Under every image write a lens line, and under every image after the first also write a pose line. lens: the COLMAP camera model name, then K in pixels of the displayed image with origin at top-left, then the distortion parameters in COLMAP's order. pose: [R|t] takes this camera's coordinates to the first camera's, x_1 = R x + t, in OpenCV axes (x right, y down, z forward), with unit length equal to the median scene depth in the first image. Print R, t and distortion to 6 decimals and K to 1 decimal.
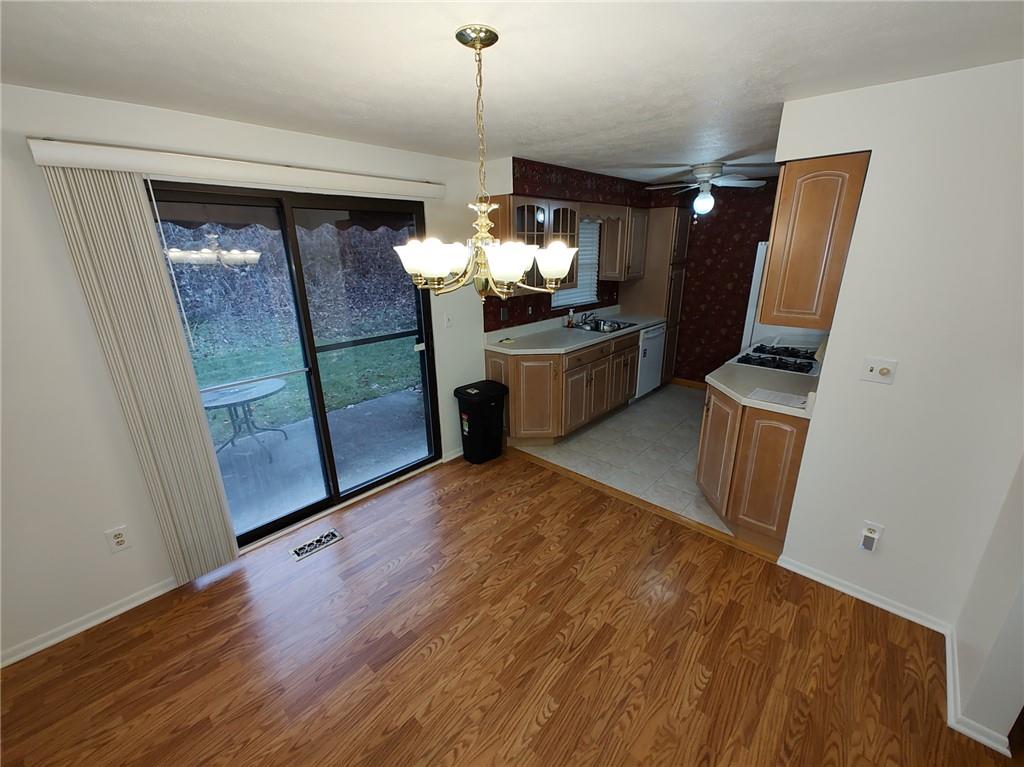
lens RADIAL K [[422.0, 0, 510.5], [0, 422.0, 384.0], [0, 0, 1]] dist [0.004618, -0.000380]
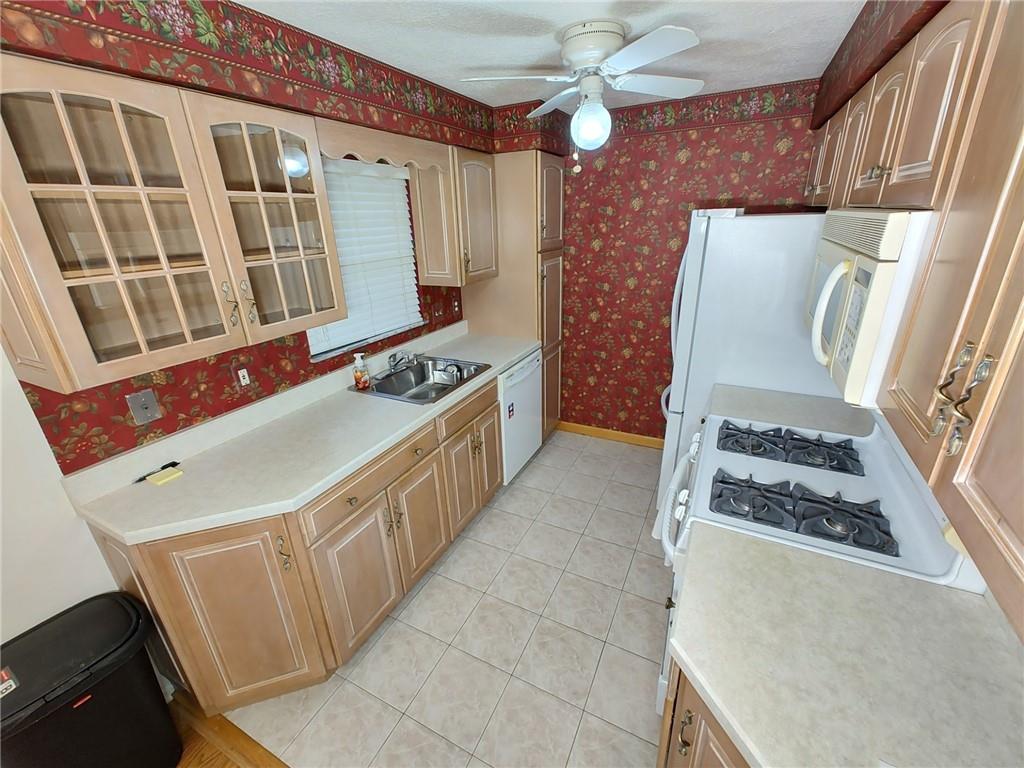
lens RADIAL K [[422.0, 0, 507.2], [0, 422.0, 383.7], [0, 0, 1]] dist [0.004618, -0.000380]
pose [[0.963530, -0.112601, 0.242758, 0.287536], [0.100049, 0.992956, 0.063471, -0.237067], [-0.248195, -0.036868, 0.968008, 0.719879]]
